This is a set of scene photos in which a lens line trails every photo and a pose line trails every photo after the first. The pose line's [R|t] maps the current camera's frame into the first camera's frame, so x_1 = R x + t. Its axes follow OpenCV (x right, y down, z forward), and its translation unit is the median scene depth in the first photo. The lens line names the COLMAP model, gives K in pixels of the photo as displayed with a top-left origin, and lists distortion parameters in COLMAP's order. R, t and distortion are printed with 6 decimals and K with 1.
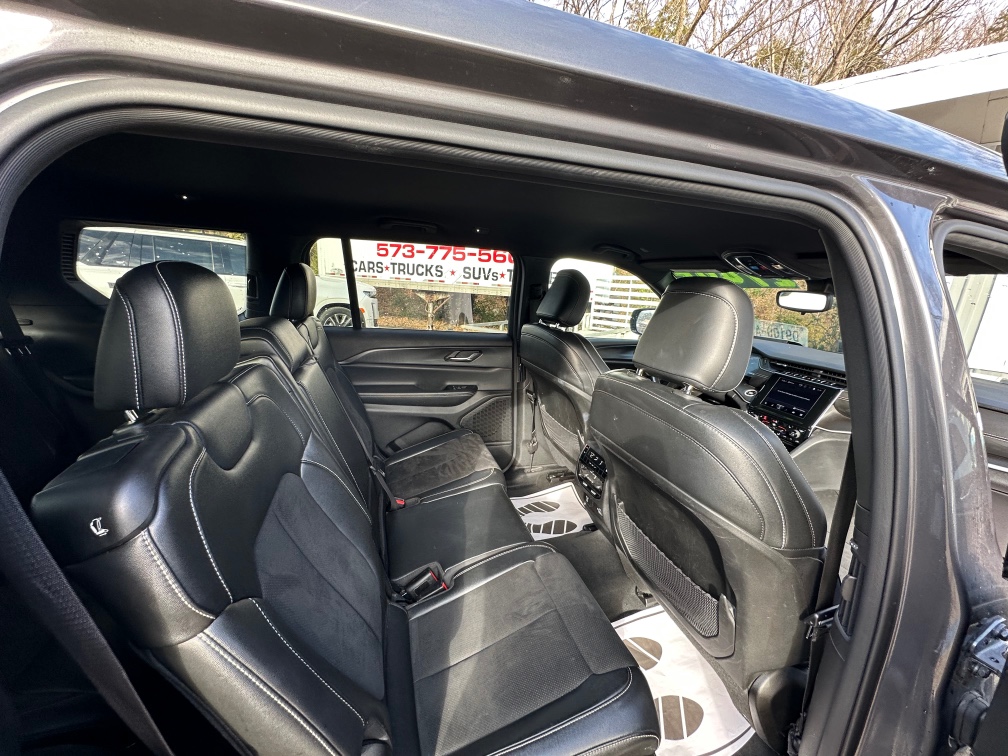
lens RADIAL K [[399.2, 0, 504.1], [0, 399.2, 379.9], [0, 0, 1]] dist [-0.001996, -0.000437]
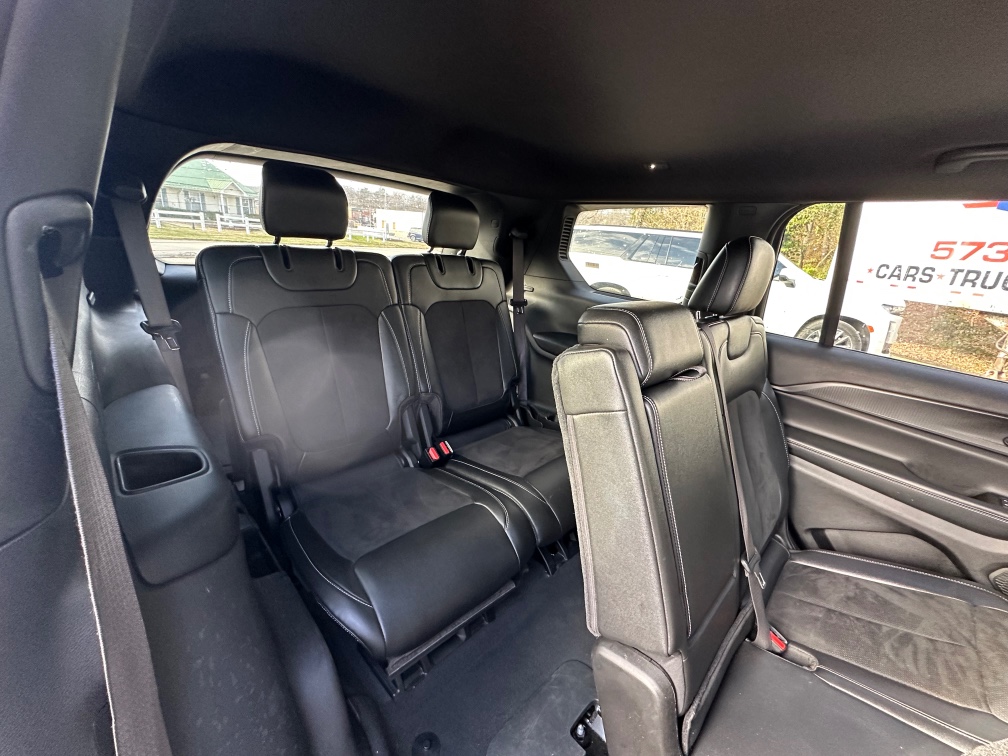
lens RADIAL K [[399.2, 0, 504.1], [0, 399.2, 379.9], [0, 0, 1]] dist [-0.001996, -0.000437]
pose [[0.457397, 0.269724, -0.847371, -0.036625], [-0.276984, 0.948701, 0.152466, -0.027194], [0.845025, 0.164971, 0.508642, 0.214866]]
